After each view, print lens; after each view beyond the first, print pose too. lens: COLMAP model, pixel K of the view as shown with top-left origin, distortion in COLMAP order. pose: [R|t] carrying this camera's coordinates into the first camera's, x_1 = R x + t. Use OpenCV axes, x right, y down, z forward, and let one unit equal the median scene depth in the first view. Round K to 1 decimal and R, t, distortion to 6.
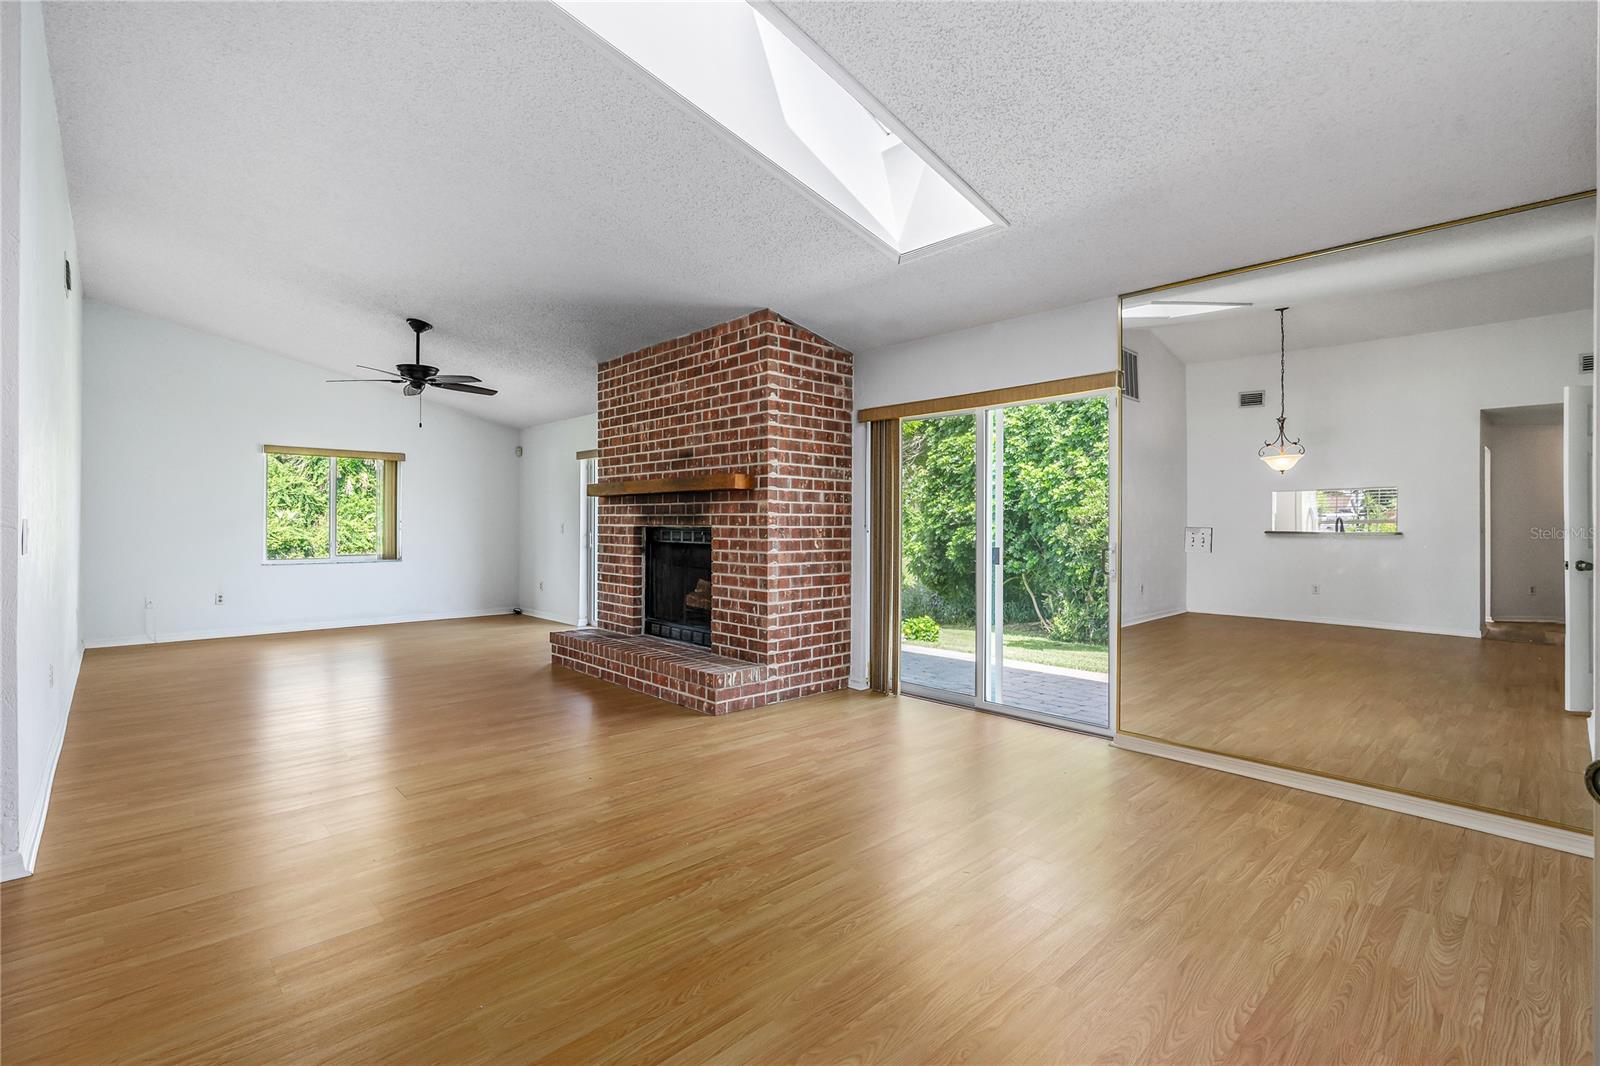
lens RADIAL K [[739.6, 0, 806.7], [0, 739.6, 525.6], [0, 0, 1]] dist [-0.010871, 0.003051]
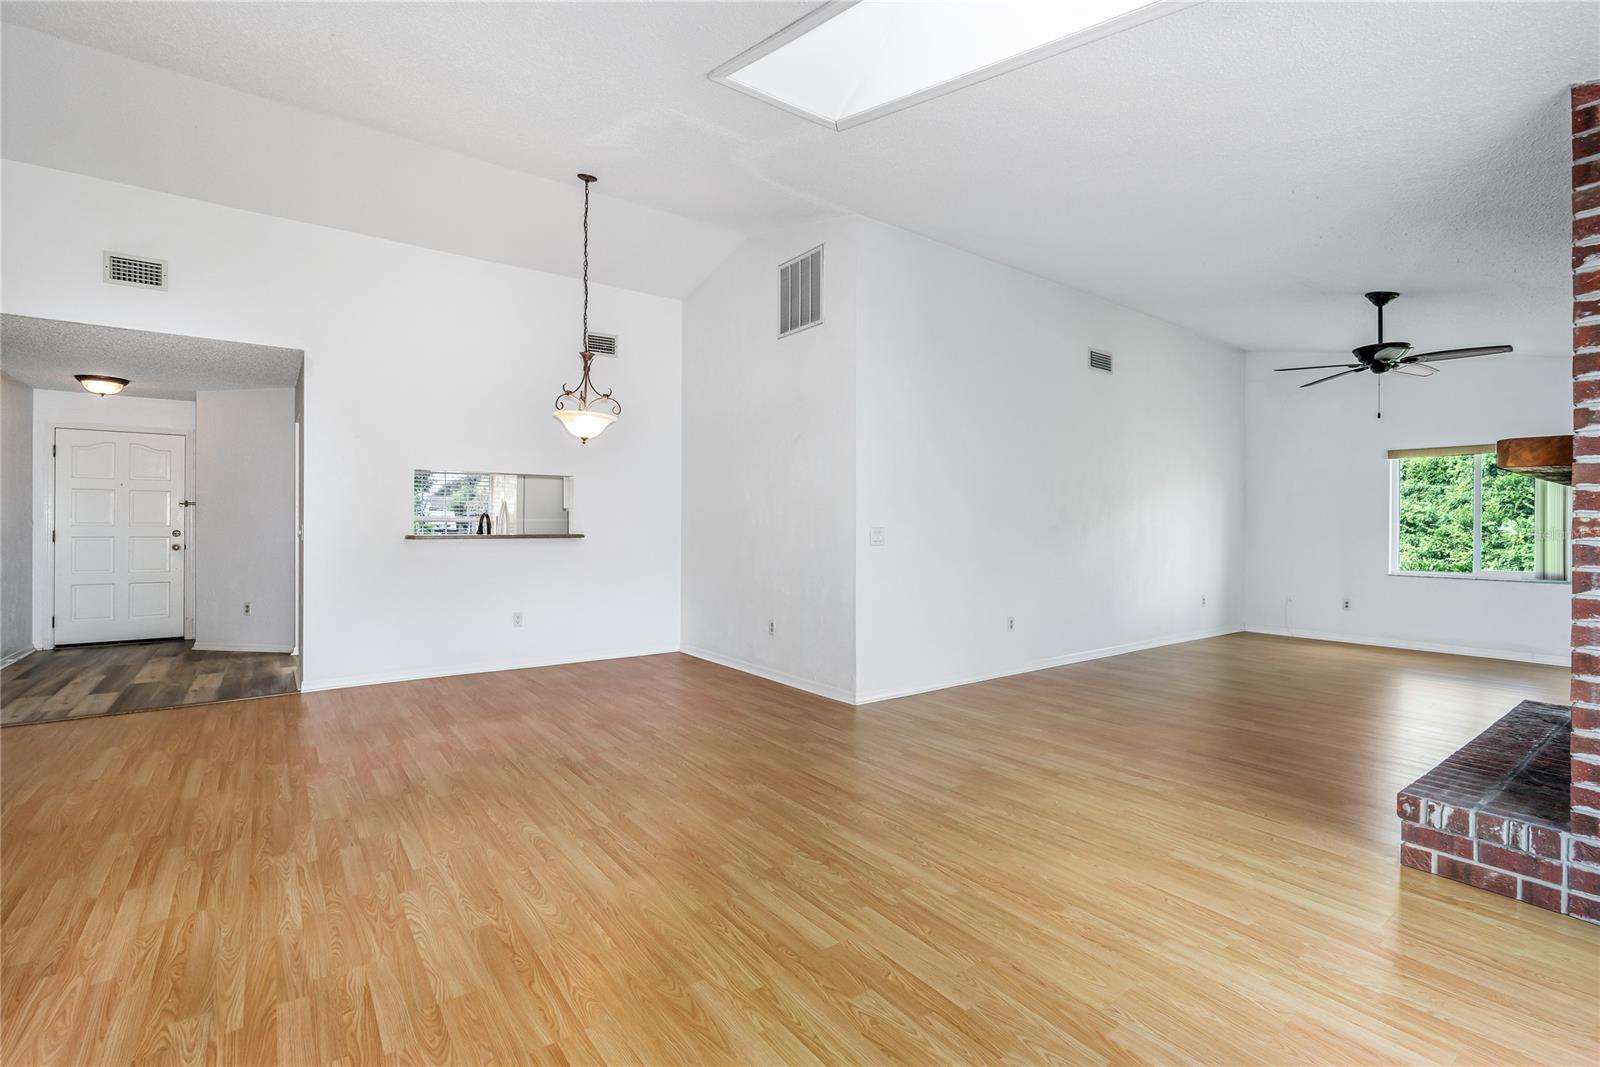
lens RADIAL K [[739.6, 0, 811.3], [0, 739.6, 527.0], [0, 0, 1]] dist [-0.010871, 0.003051]
pose [[-0.133736, -0.003648, -0.991010, 0.698199], [-0.009029, 0.999956, -0.002462, -0.002812], [0.990976, 0.008618, -0.133763, 0.839920]]
